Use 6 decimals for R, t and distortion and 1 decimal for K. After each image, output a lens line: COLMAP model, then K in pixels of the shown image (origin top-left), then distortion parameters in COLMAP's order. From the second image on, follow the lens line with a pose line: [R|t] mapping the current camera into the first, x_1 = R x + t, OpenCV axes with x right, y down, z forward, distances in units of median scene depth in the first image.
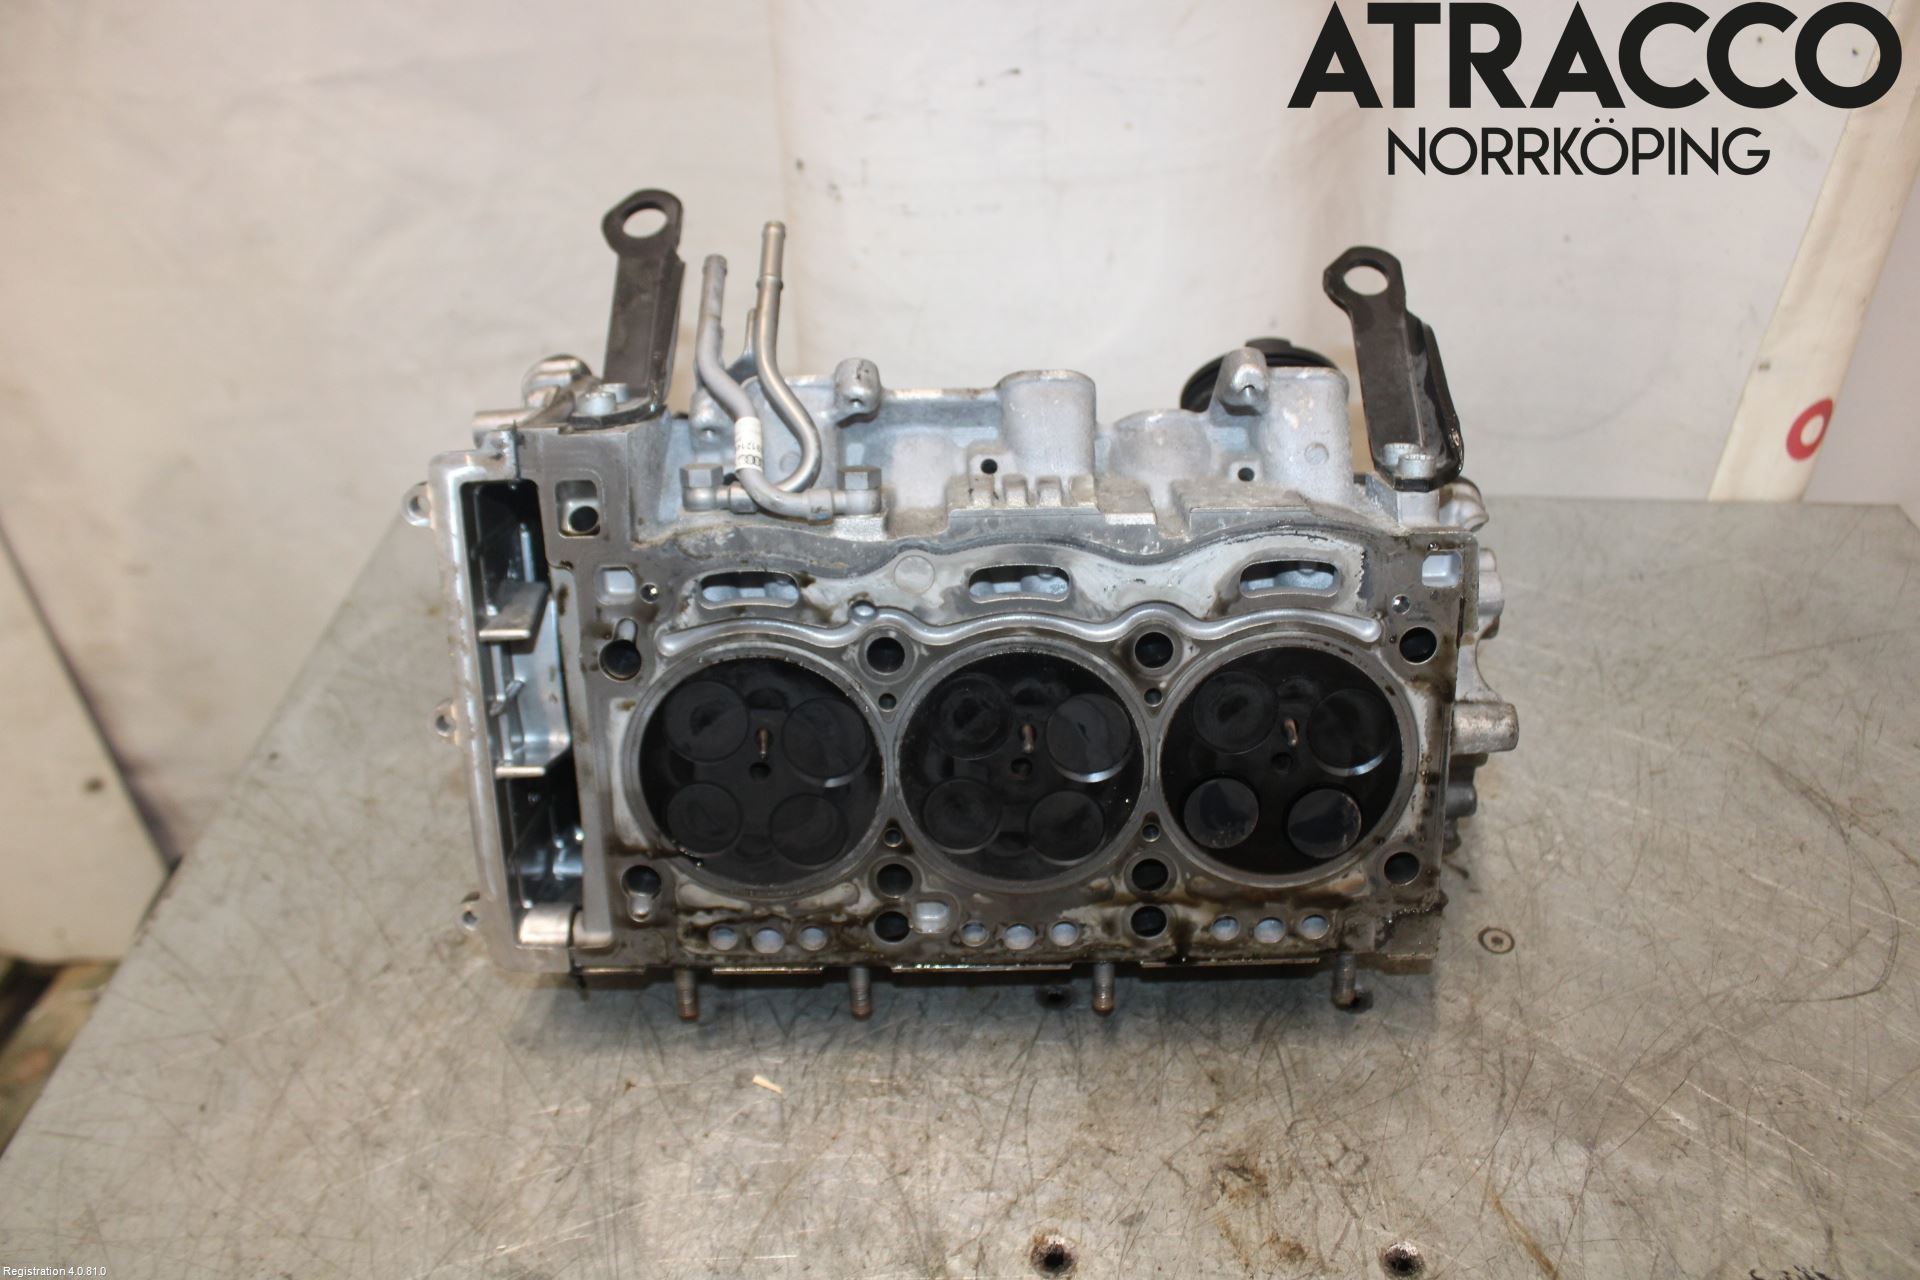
lens RADIAL K [[1611.3, 0, 956.5], [0, 1611.3, 647.9], [0, 0, 1]] dist [-0.133092, 0.113909]
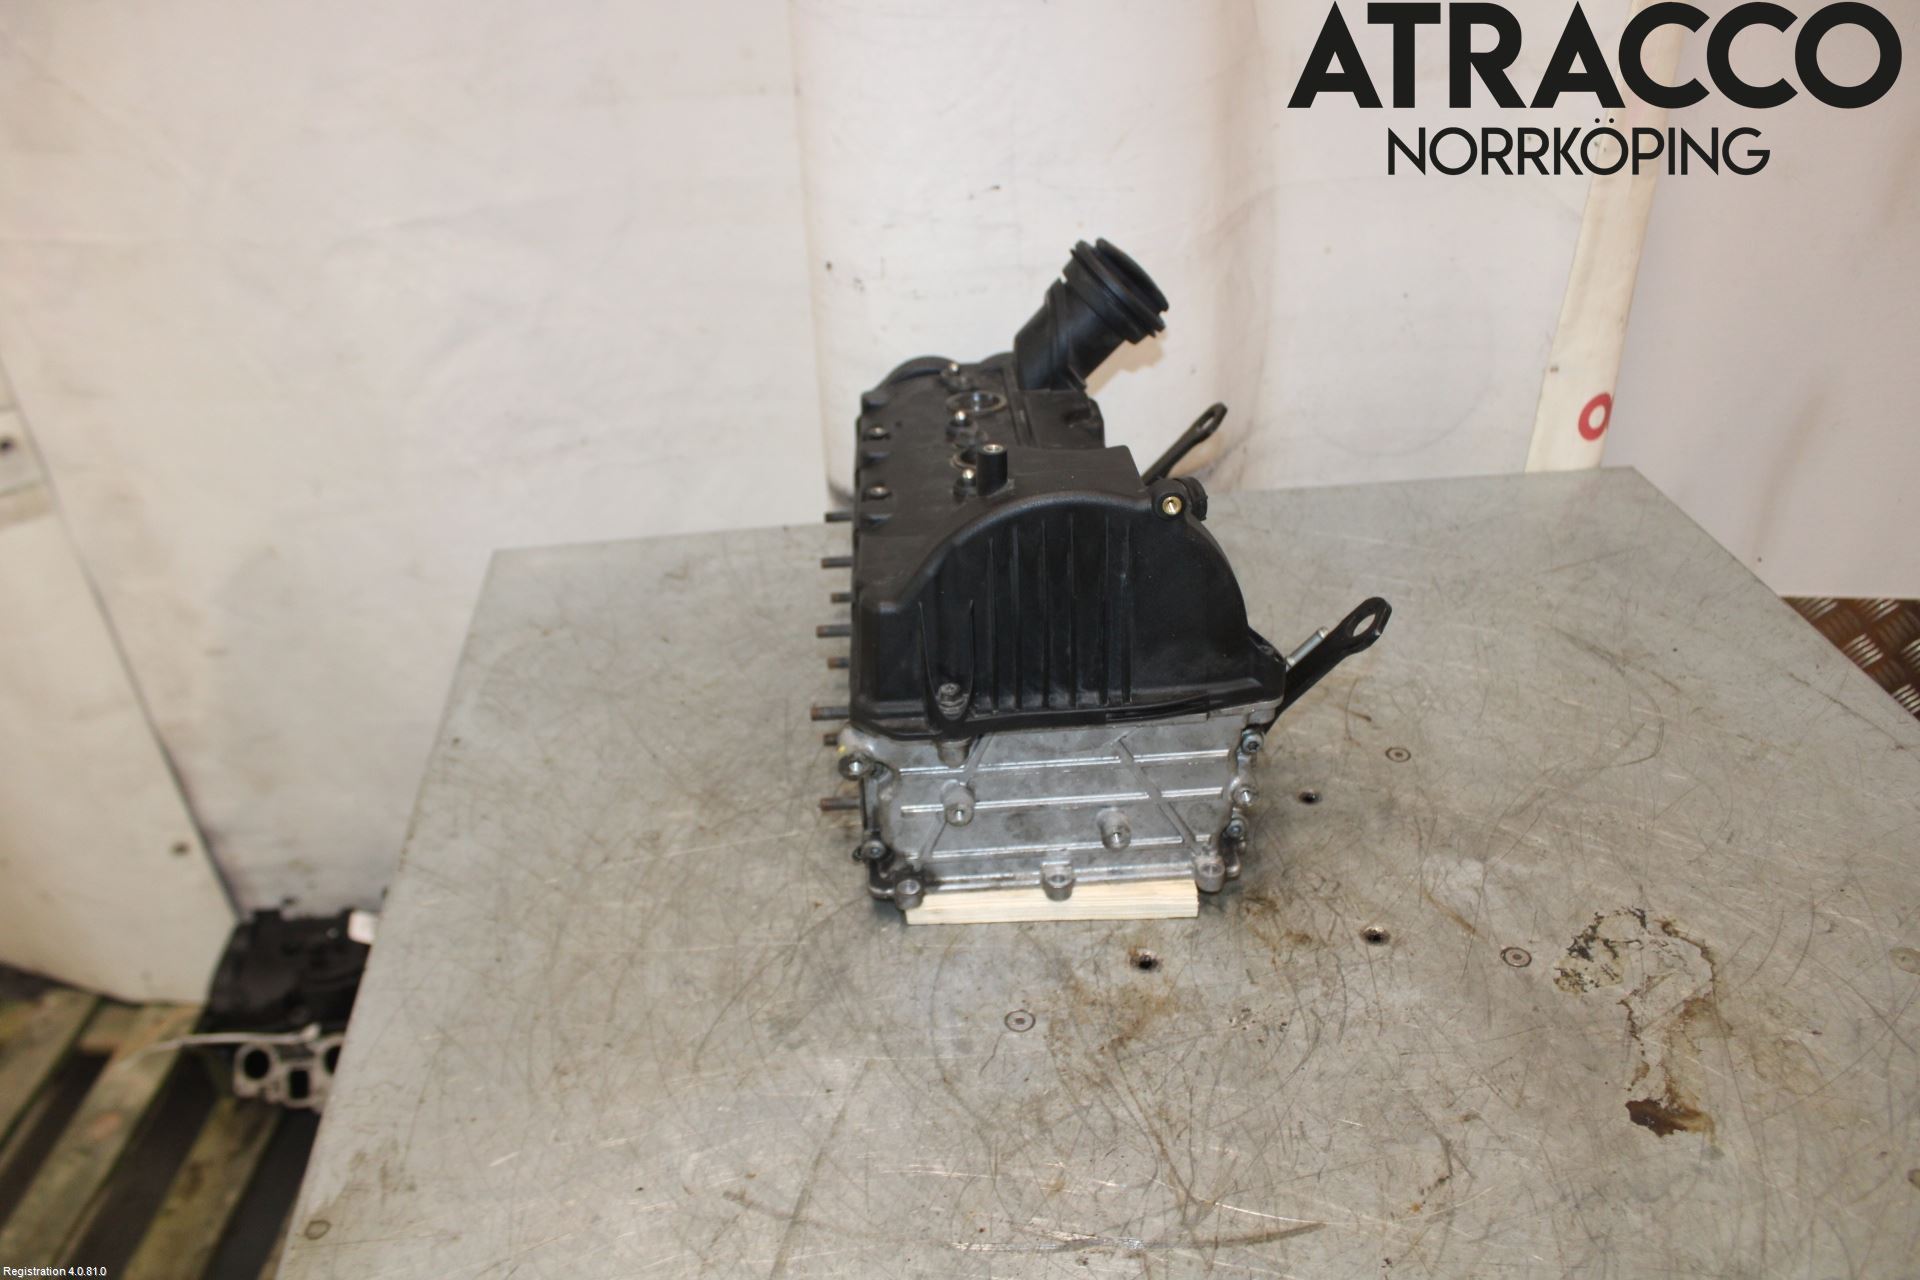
lens RADIAL K [[1611.3, 0, 951.0], [0, 1611.3, 628.0], [0, 0, 1]] dist [-0.133092, 0.113909]
pose [[0.989308, -0.087140, 0.116946, -0.226677], [0.097820, 0.991223, -0.088926, 0.166868], [-0.108170, 0.099415, 0.989149, -0.409738]]
